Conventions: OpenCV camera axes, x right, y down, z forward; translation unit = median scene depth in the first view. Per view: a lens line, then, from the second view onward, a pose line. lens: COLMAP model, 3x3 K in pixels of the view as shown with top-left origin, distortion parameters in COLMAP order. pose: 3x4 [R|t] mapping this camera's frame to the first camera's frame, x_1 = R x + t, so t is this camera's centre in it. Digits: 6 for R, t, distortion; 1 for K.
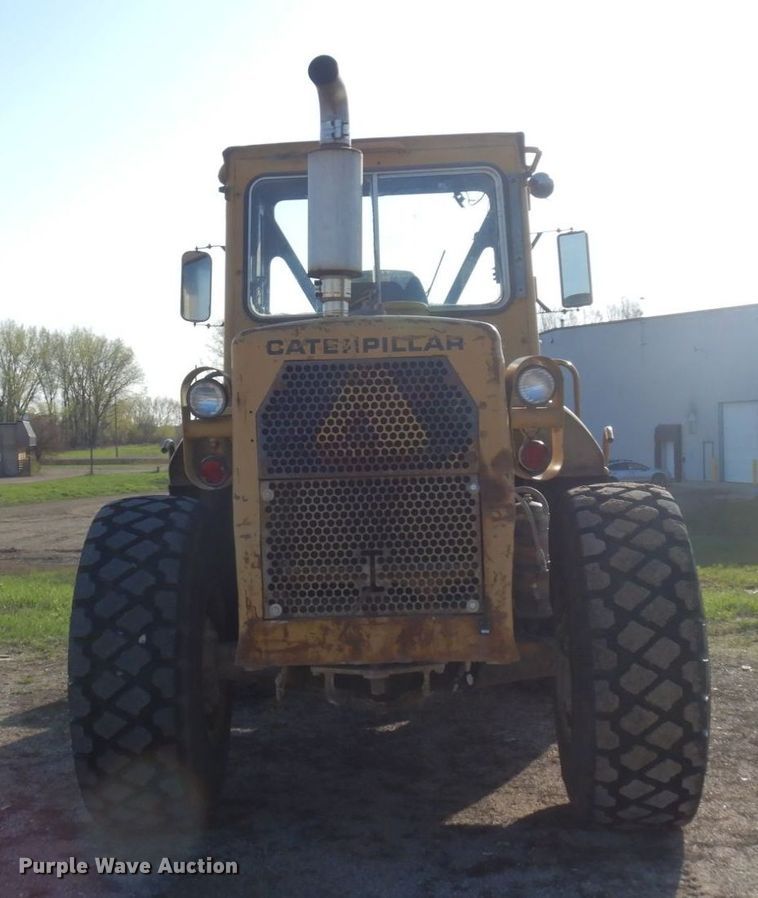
lens RADIAL K [[1304.3, 0, 378.0], [0, 1304.3, 432.3], [0, 0, 1]] dist [0.075468, -0.117919]
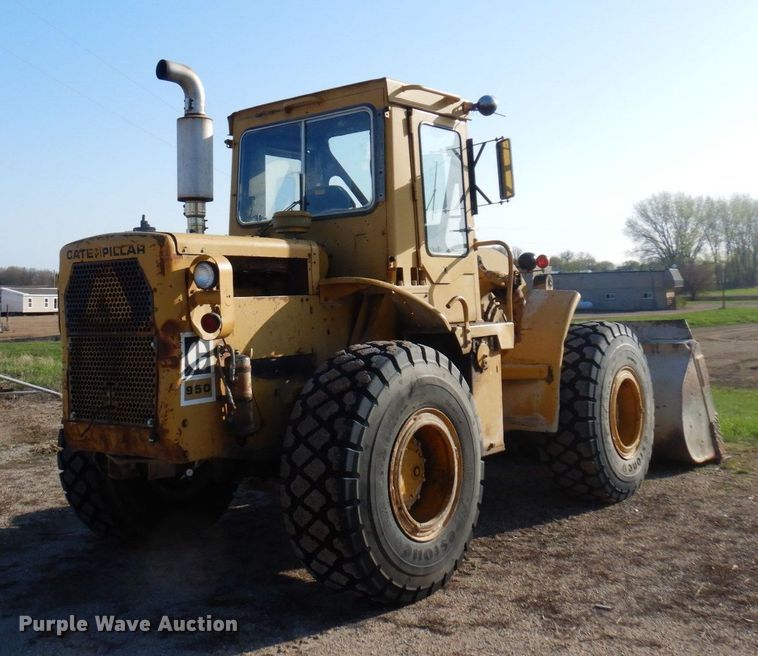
lens RADIAL K [[946.2, 0, 323.4], [0, 946.2, 287.0], [0, 0, 1]] dist [0.017452, 0.017076]
pose [[0.797910, -0.004856, -0.602758, 0.817135], [0.011824, 0.999901, 0.007597, -0.027733], [0.602661, -0.013189, 0.797888, 0.225693]]
